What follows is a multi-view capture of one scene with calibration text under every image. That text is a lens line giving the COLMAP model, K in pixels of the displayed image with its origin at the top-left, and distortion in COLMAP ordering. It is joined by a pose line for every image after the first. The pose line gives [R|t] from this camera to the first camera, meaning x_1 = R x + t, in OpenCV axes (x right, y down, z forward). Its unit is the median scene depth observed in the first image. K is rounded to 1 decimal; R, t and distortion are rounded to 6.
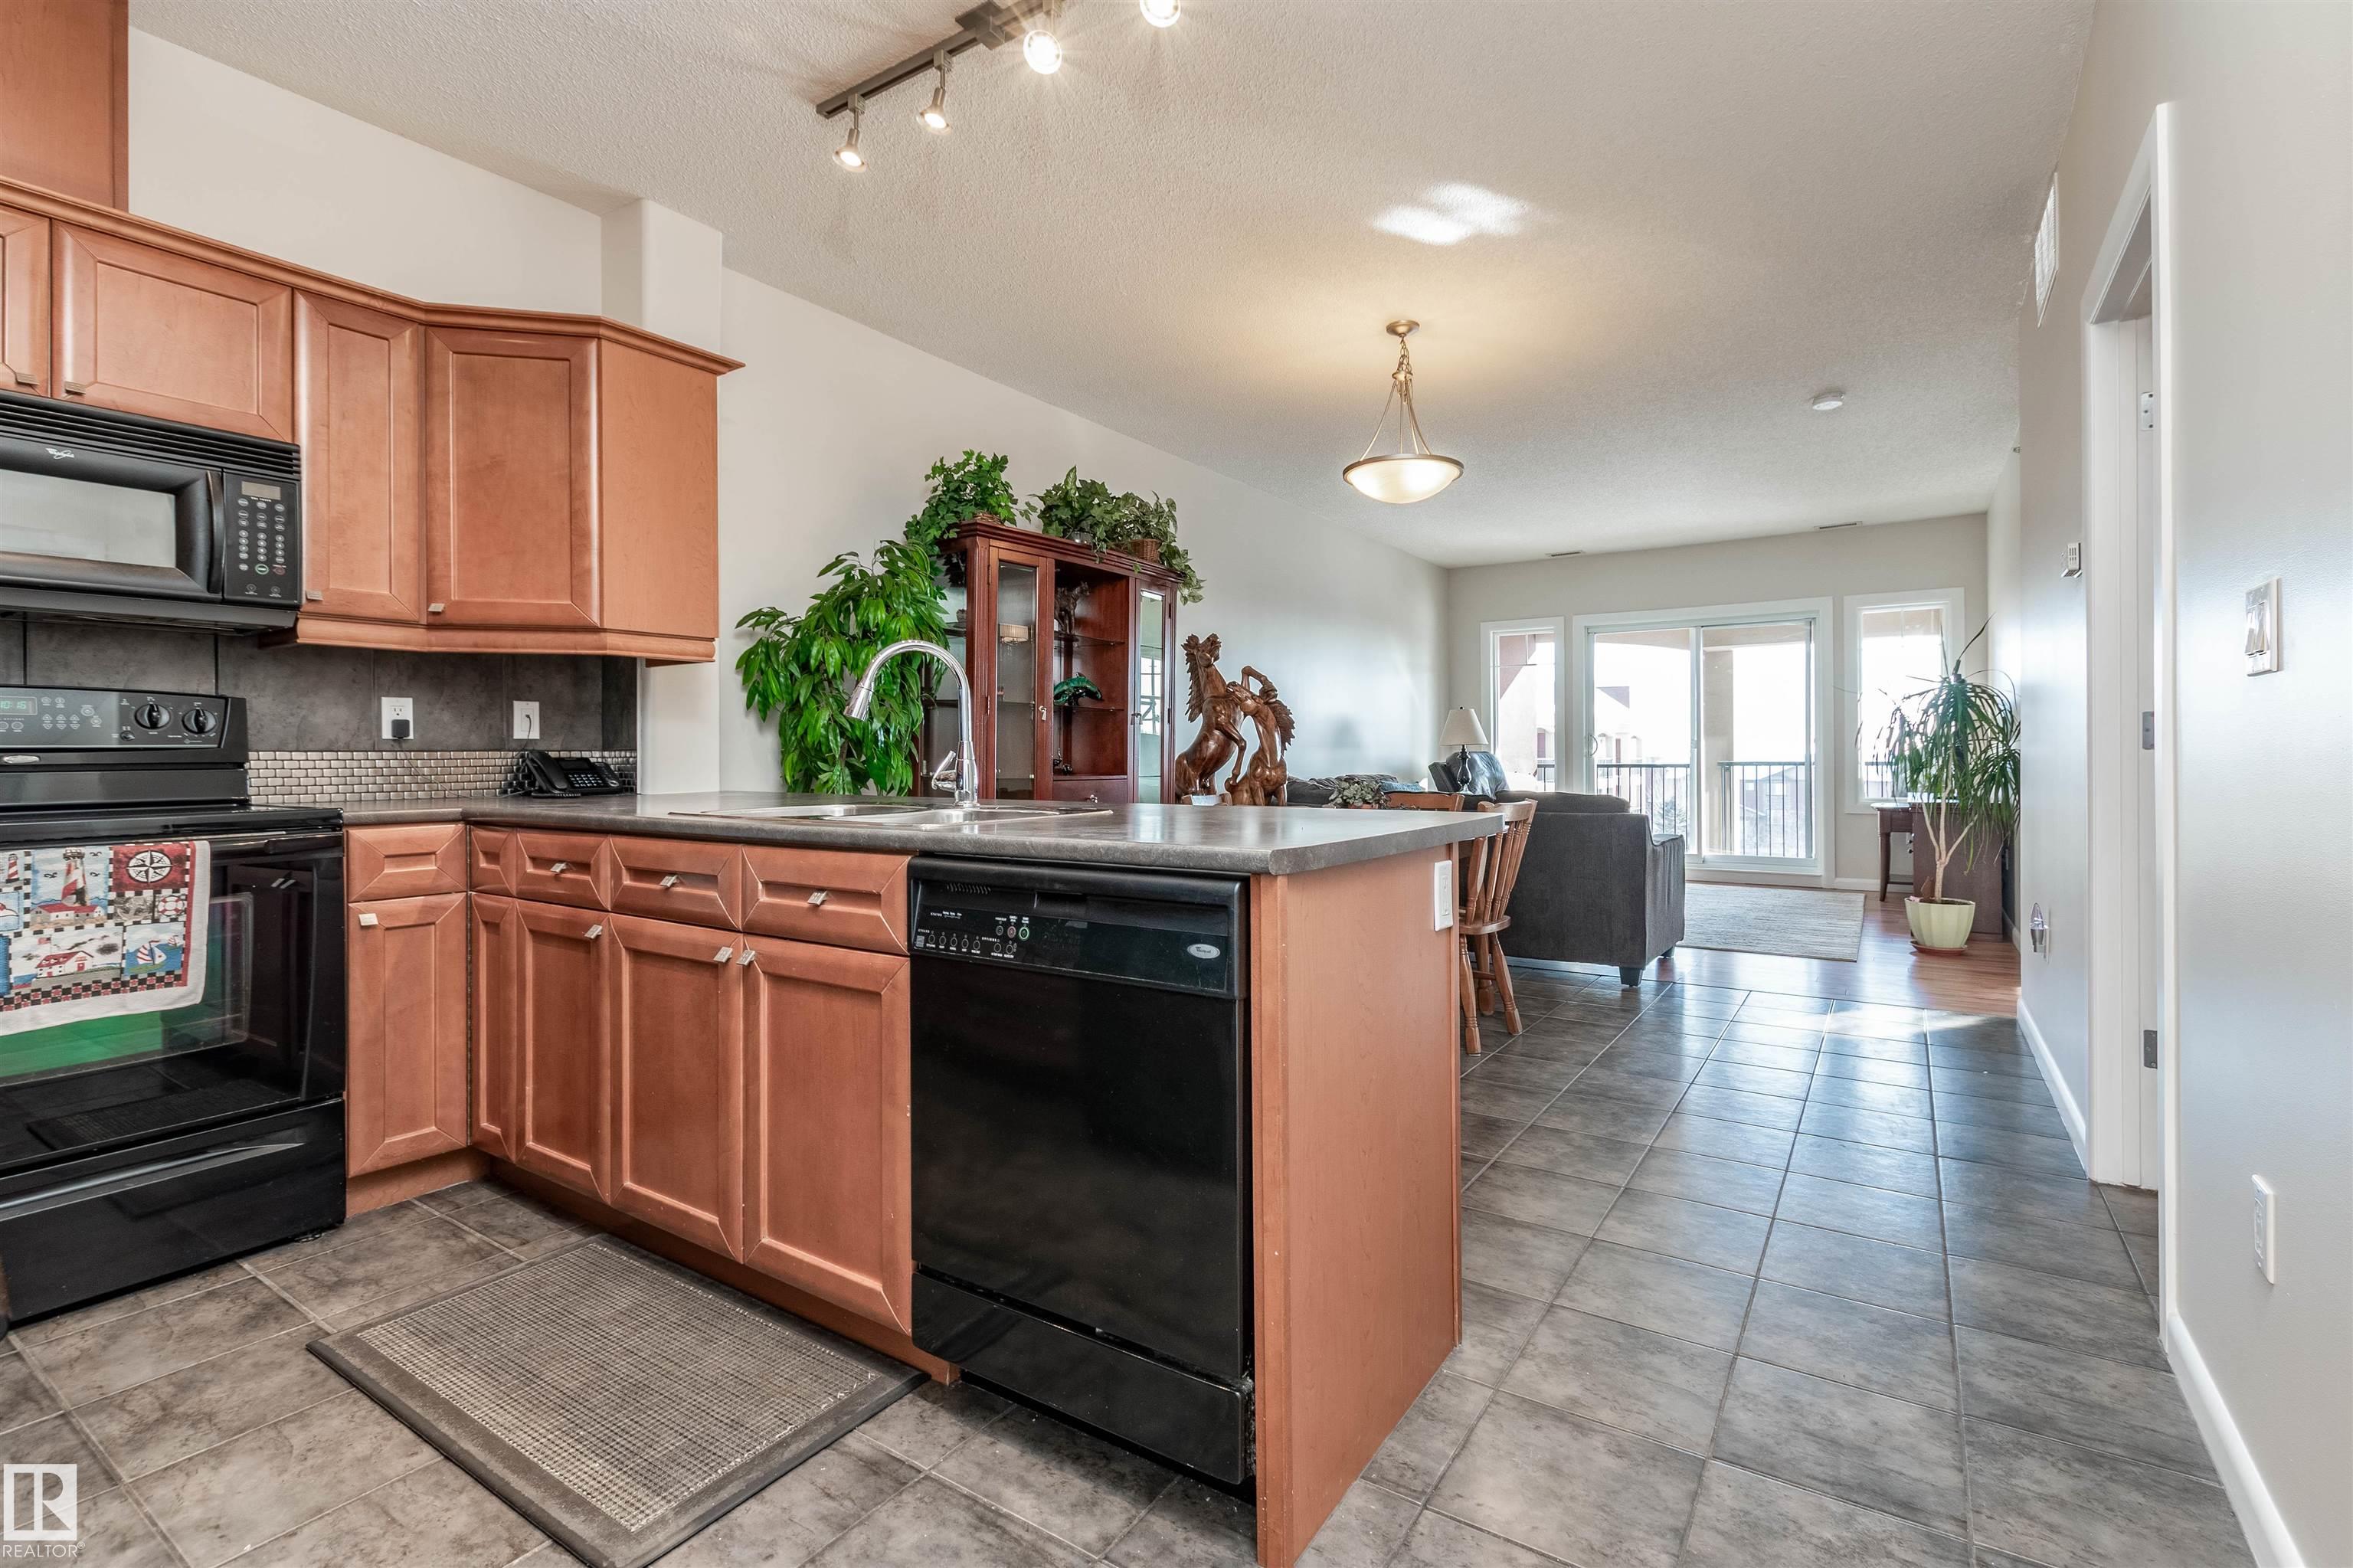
lens RADIAL K [[1047.5, 0, 1221.5], [0, 1047.5, 757.9], [0, 0, 1]] dist [0.003911, -0.001463]
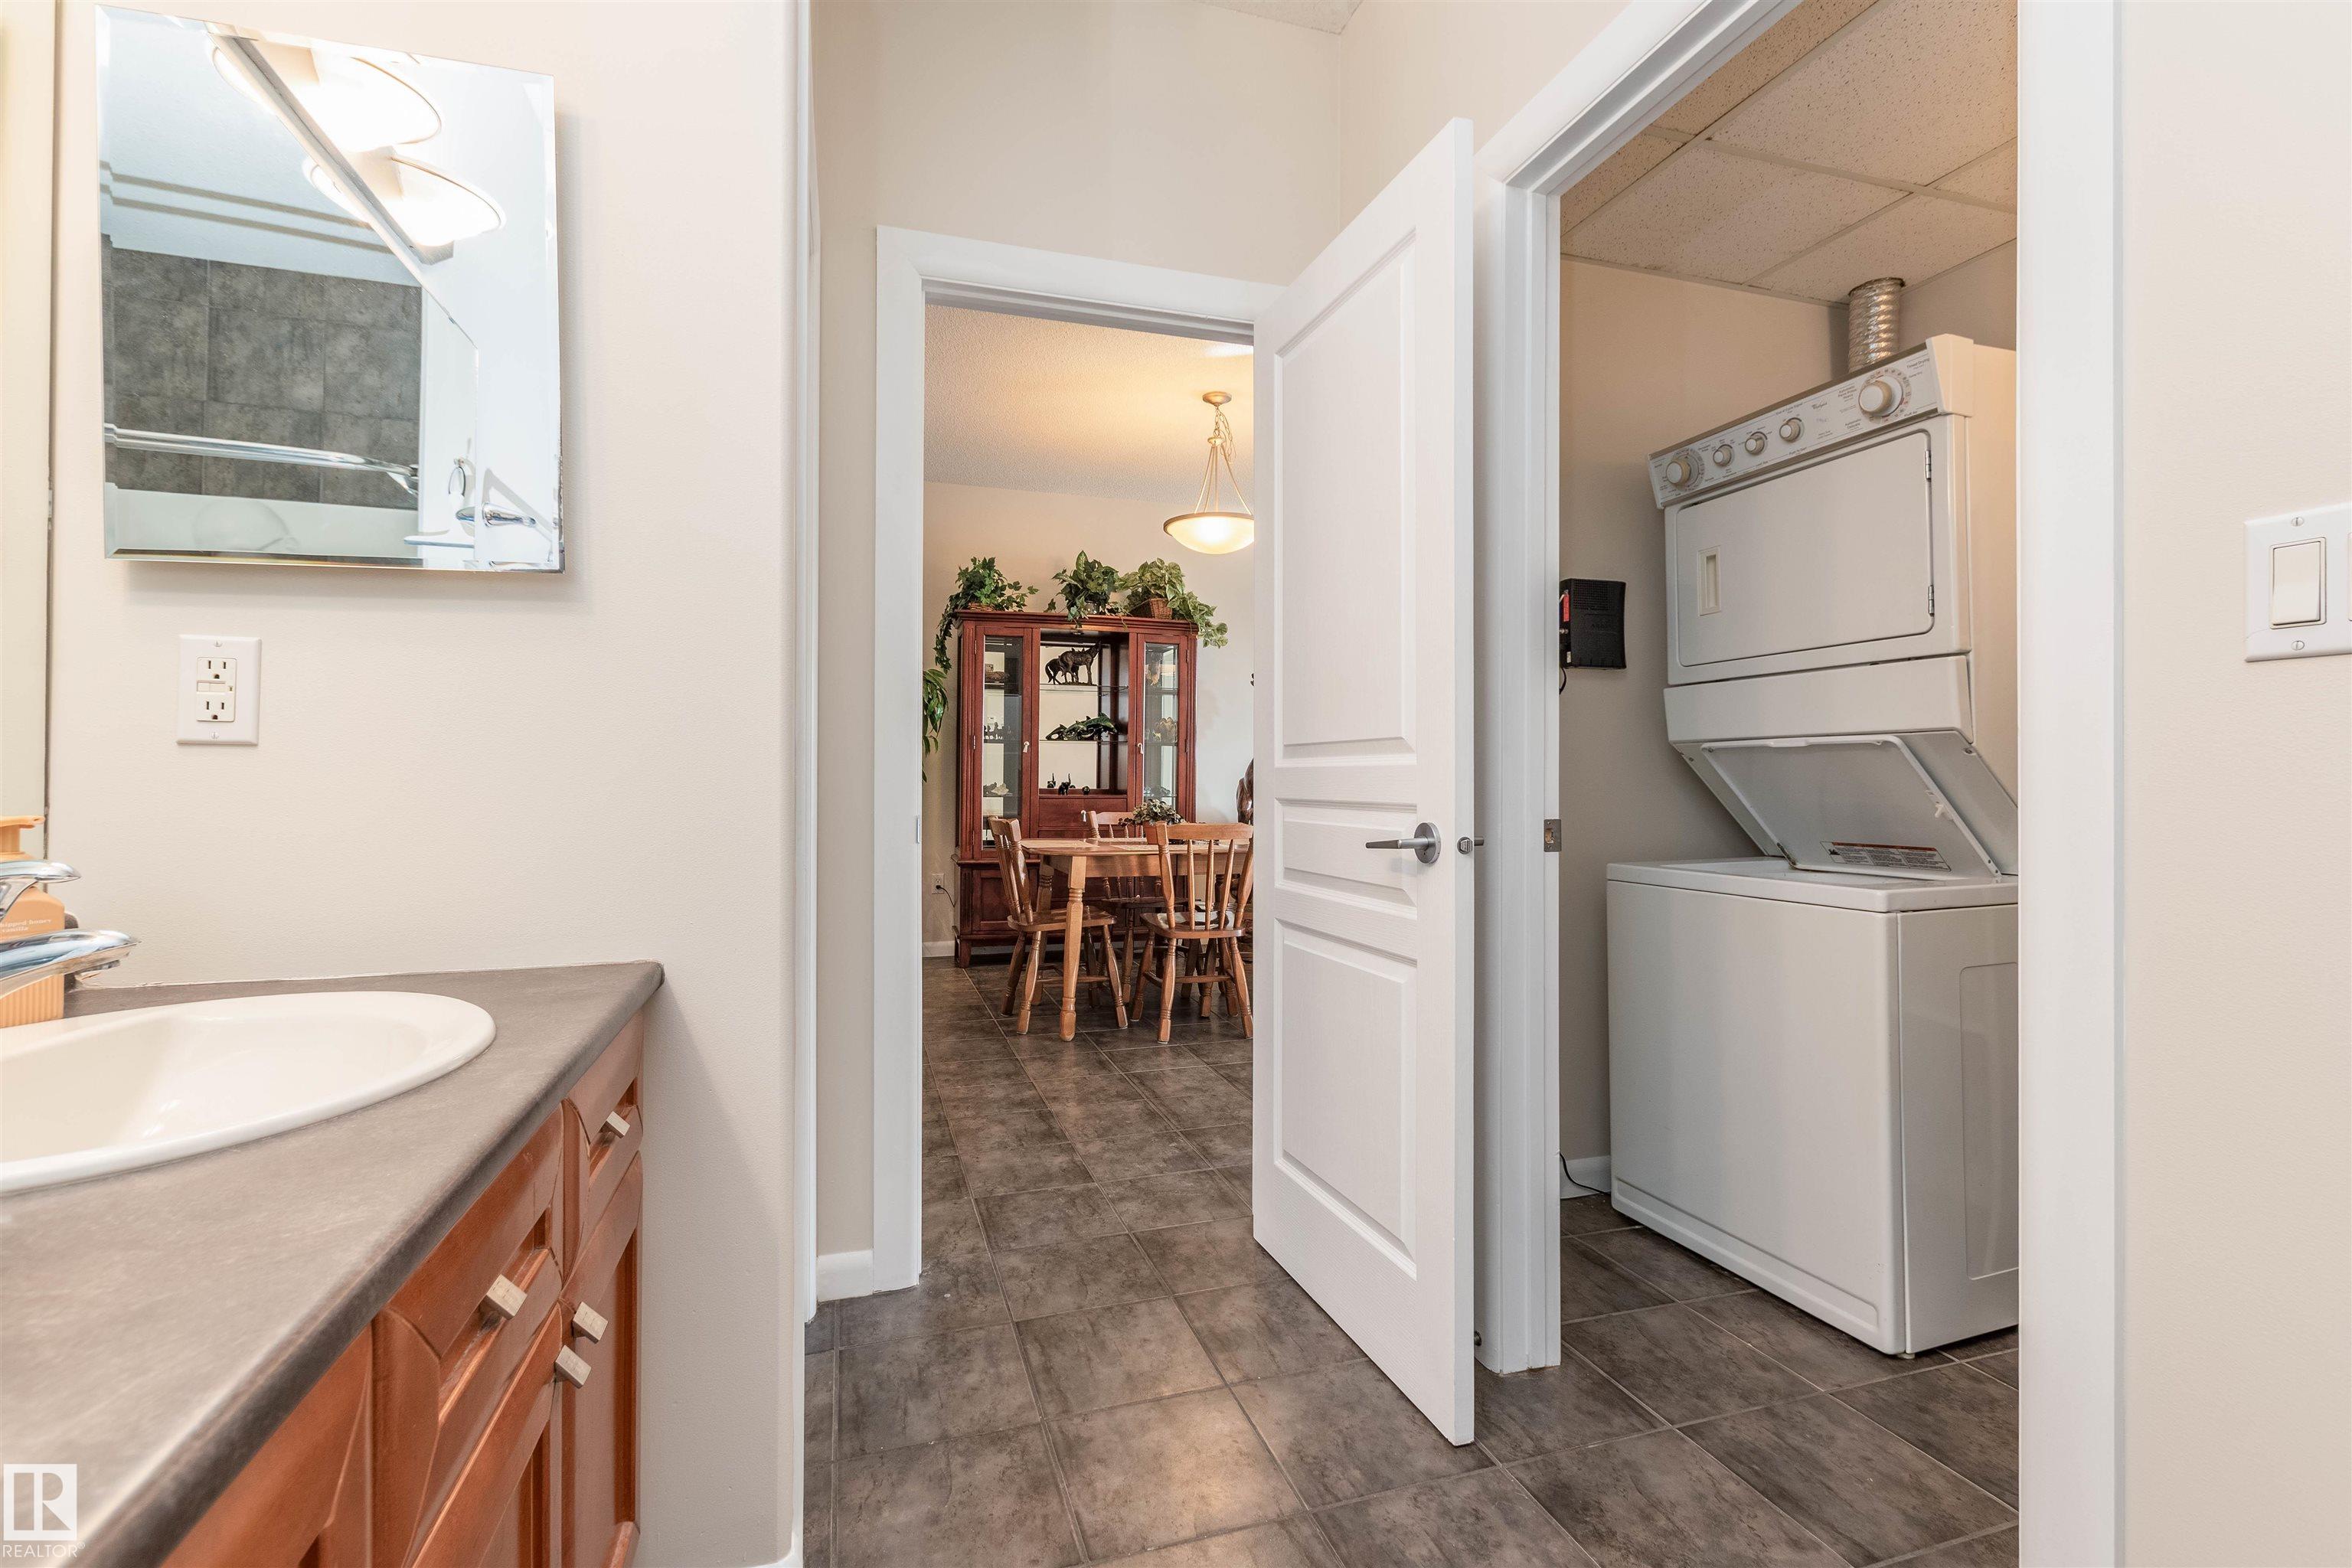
lens RADIAL K [[1047.0, 0, 1172.3], [0, 1047.0, 786.4], [0, 0, 1]] dist [0.003911, -0.001463]
pose [[0.758417, -0.001967, -0.651766, 1.318902], [-0.001894, 0.999985, -0.005223, 0.022282], [0.651767, 0.005196, 0.758402, 0.219961]]
